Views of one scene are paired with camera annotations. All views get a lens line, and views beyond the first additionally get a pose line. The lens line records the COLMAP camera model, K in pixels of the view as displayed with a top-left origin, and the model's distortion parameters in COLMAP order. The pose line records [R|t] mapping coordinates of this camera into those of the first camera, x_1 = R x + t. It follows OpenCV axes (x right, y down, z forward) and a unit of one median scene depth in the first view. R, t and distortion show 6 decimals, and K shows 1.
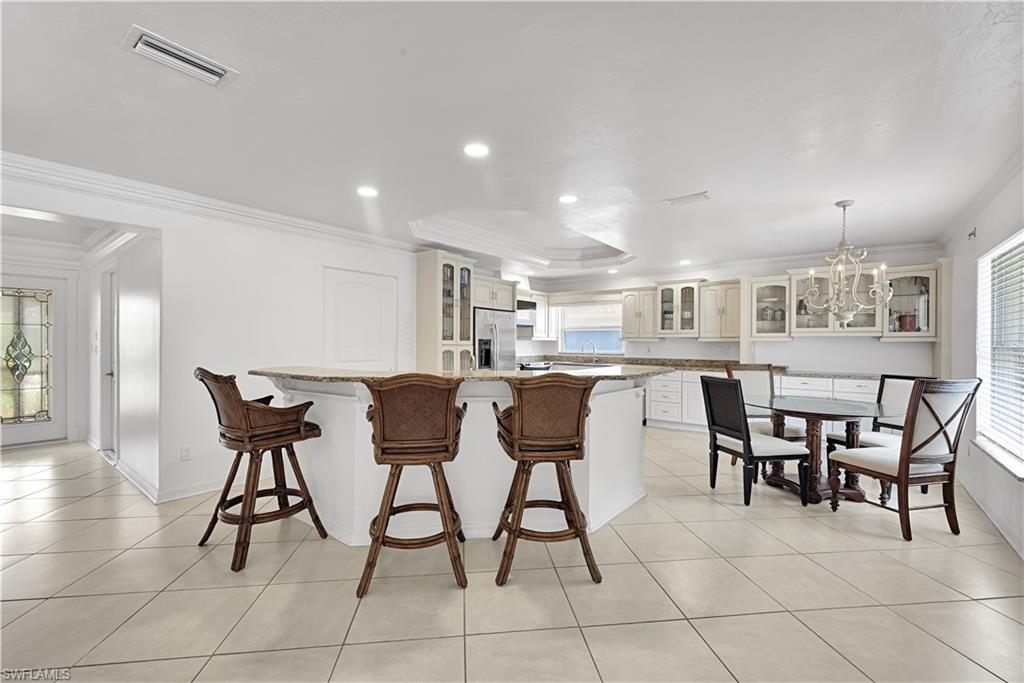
lens RADIAL K [[418.8, 0, 519.9], [0, 418.8, 345.7], [0, 0, 1]] dist [0.002643, -0.000057]
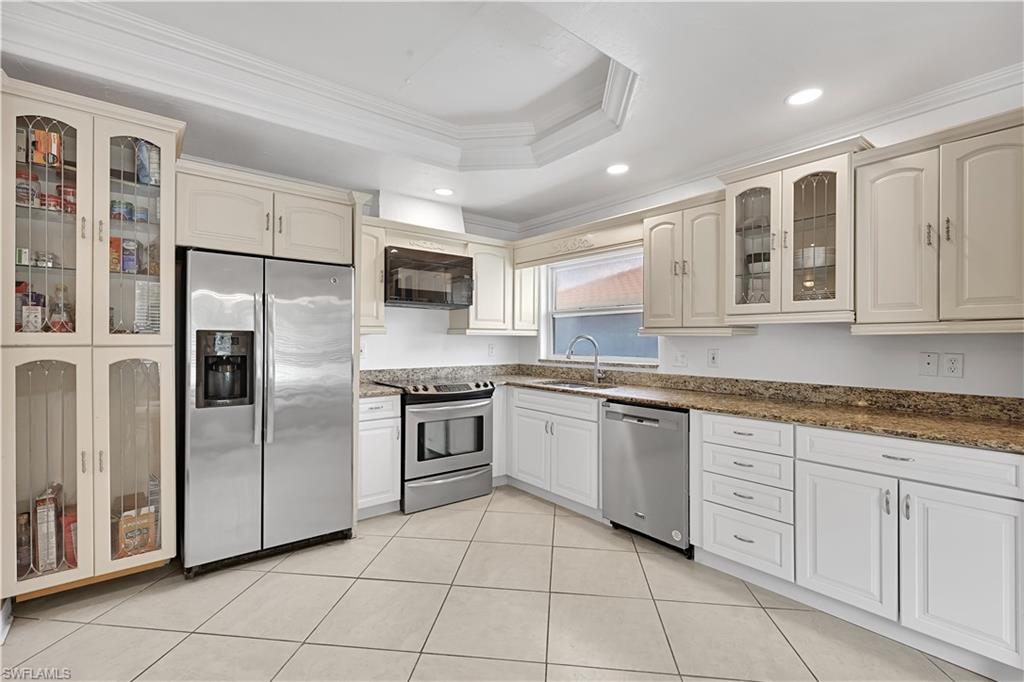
lens RADIAL K [[453.7, 0, 511.3], [0, 453.7, 340.3], [0, 0, 1]] dist [-0.020622, 0.000248]
pose [[0.973567, 0.000212, -0.228402, 0.235367], [-0.001761, 0.999977, -0.006580, -0.003932], [0.228396, 0.006808, 0.973545, 0.570459]]
